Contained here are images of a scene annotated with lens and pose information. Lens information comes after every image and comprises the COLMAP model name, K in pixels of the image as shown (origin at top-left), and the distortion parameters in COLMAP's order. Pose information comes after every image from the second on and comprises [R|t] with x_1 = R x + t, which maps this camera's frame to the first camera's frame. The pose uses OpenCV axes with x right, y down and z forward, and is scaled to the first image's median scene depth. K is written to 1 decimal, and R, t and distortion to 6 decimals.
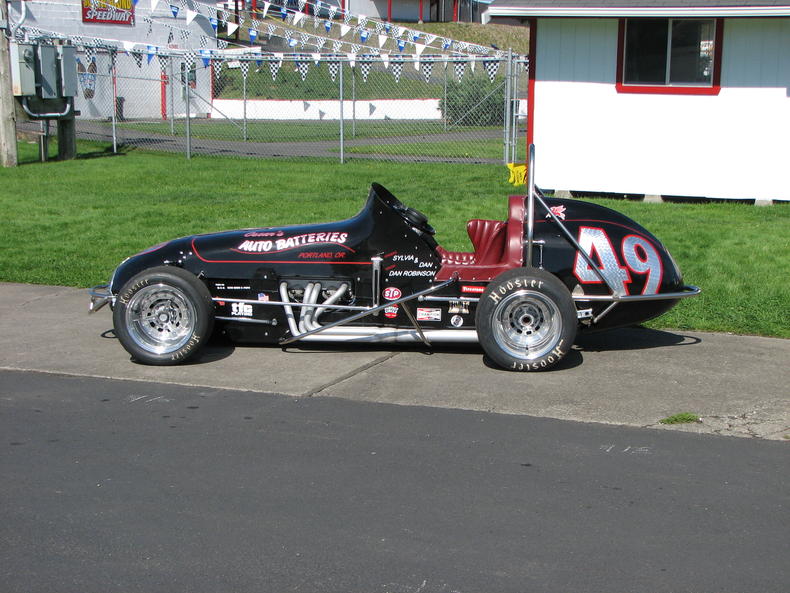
lens RADIAL K [[1460.4, 0, 429.5], [0, 1460.4, 316.9], [0, 0, 1]] dist [0.100468, 0.000000]
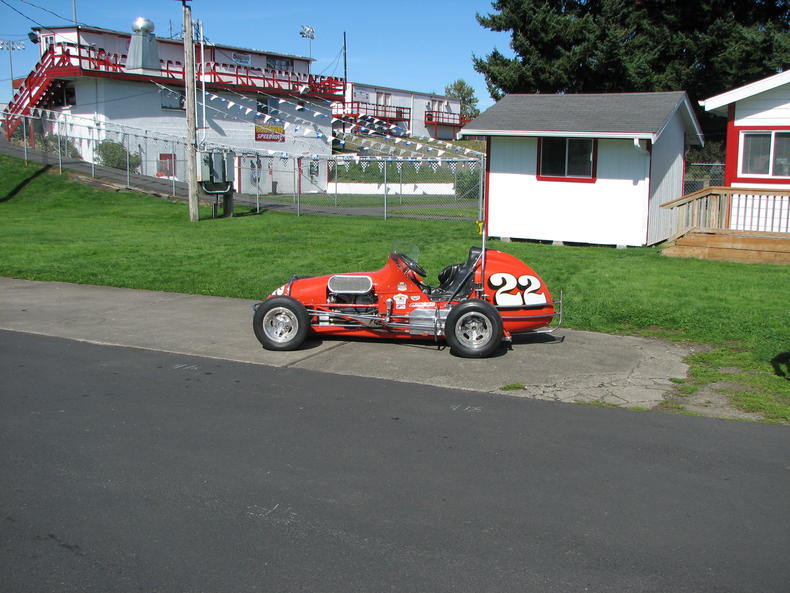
lens RADIAL K [[828.3, 0, 424.7], [0, 828.3, 299.1], [0, 0, 1]] dist [-0.103272, 0.000000]
pose [[0.998664, 0.014462, -0.049613, 0.048488], [-0.014875, 0.999858, -0.007980, -0.006618], [0.049491, 0.008707, 0.998737, 0.044518]]
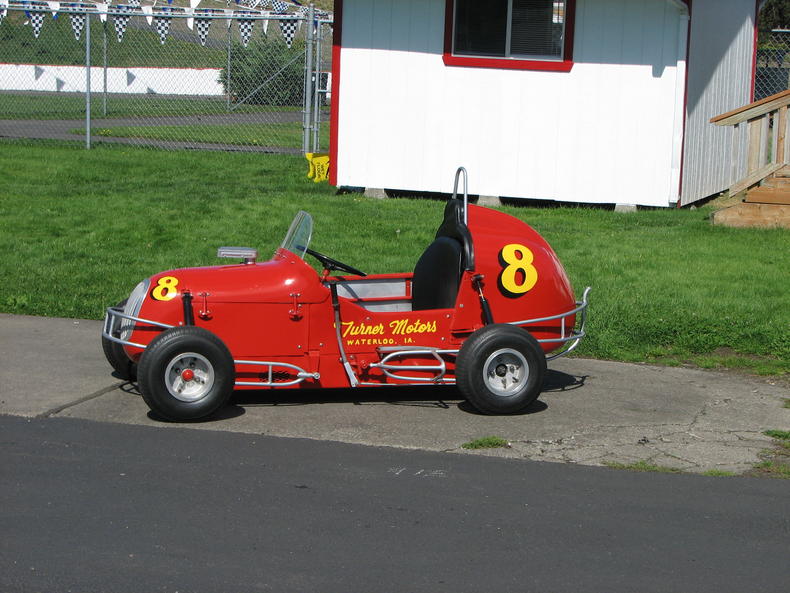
lens RADIAL K [[1999.6, 0, 405.4], [0, 1999.6, 327.2], [0, 0, 1]] dist [0.223032, 0.000000]
pose [[0.995160, 0.011503, 0.097596, 0.003712], [-0.009396, 0.999713, -0.022015, 0.011318], [-0.097821, 0.020991, 0.994983, -0.065763]]
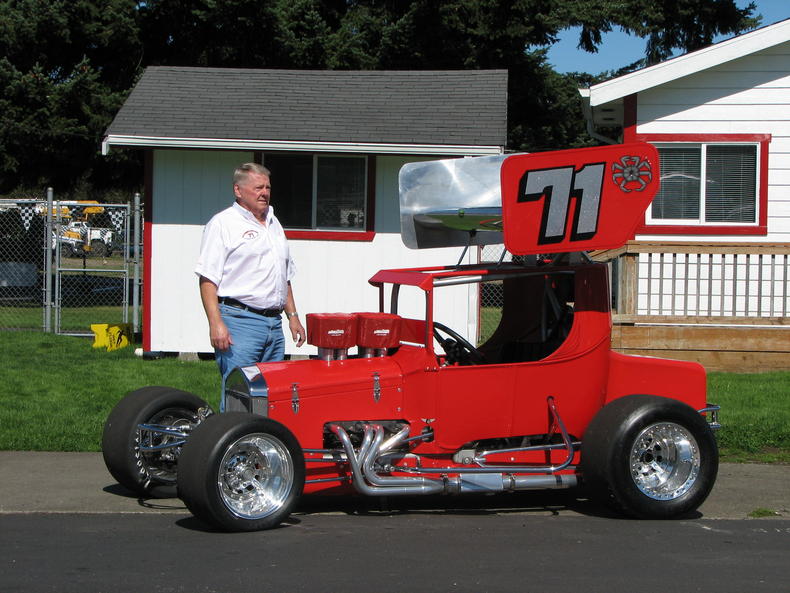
lens RADIAL K [[1999.6, 0, 385.8], [0, 1999.6, 337.9], [0, 0, 1]] dist [0.223032, 0.000000]
pose [[0.923754, -0.012053, 0.382798, -0.253543], [0.058141, 0.992333, -0.109059, 0.037876], [-0.378549, 0.123000, 0.917372, -0.097489]]
